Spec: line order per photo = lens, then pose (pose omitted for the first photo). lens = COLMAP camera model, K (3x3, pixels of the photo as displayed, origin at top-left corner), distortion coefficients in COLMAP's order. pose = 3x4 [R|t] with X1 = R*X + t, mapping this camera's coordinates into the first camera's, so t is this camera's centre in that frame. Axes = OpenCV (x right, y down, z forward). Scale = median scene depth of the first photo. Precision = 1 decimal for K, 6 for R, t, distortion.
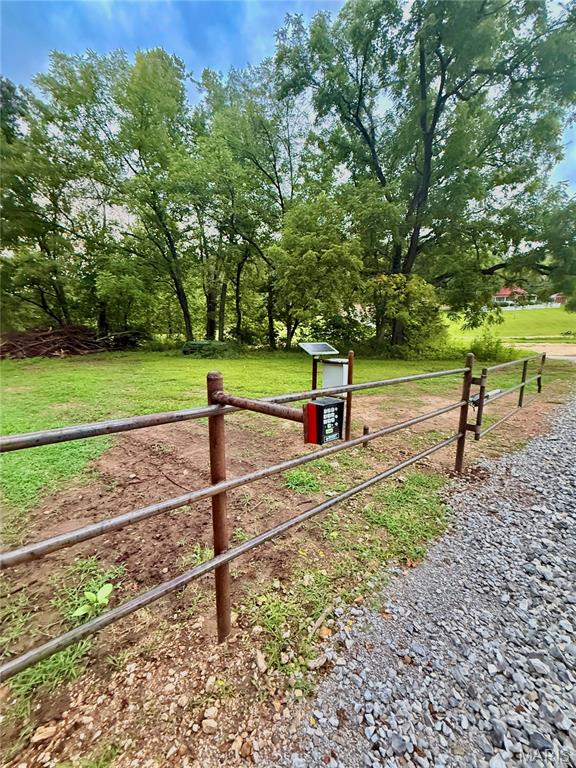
lens RADIAL K [[301.7, 0, 288.0], [0, 301.7, 384.0], [0, 0, 1]] dist [-0.015549, -0.000142]
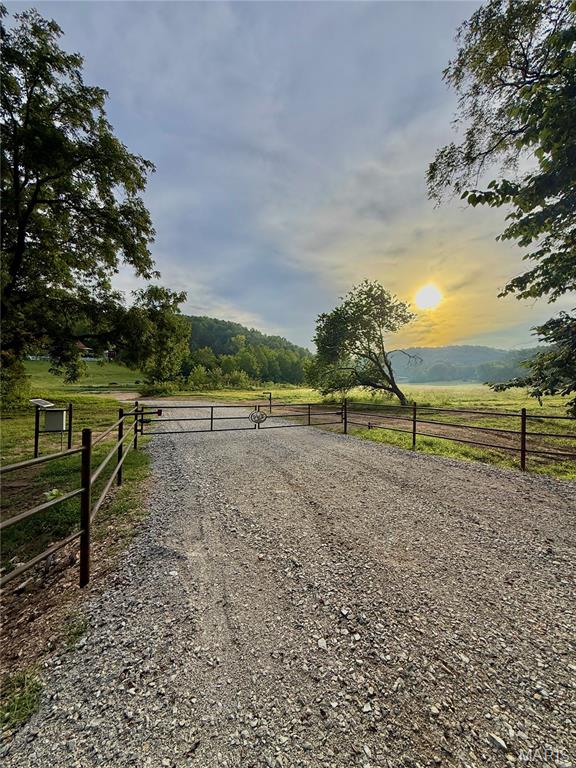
lens RADIAL K [[307.5, 0, 285.9], [0, 307.5, 383.9], [0, 0, 1]] dist [0.000765, 0.000052]
pose [[0.300663, 0.013572, 0.953634, -0.185925], [0.136071, 0.989059, -0.056976, 0.010551], [-0.943974, 0.146892, 0.295527, -0.121810]]
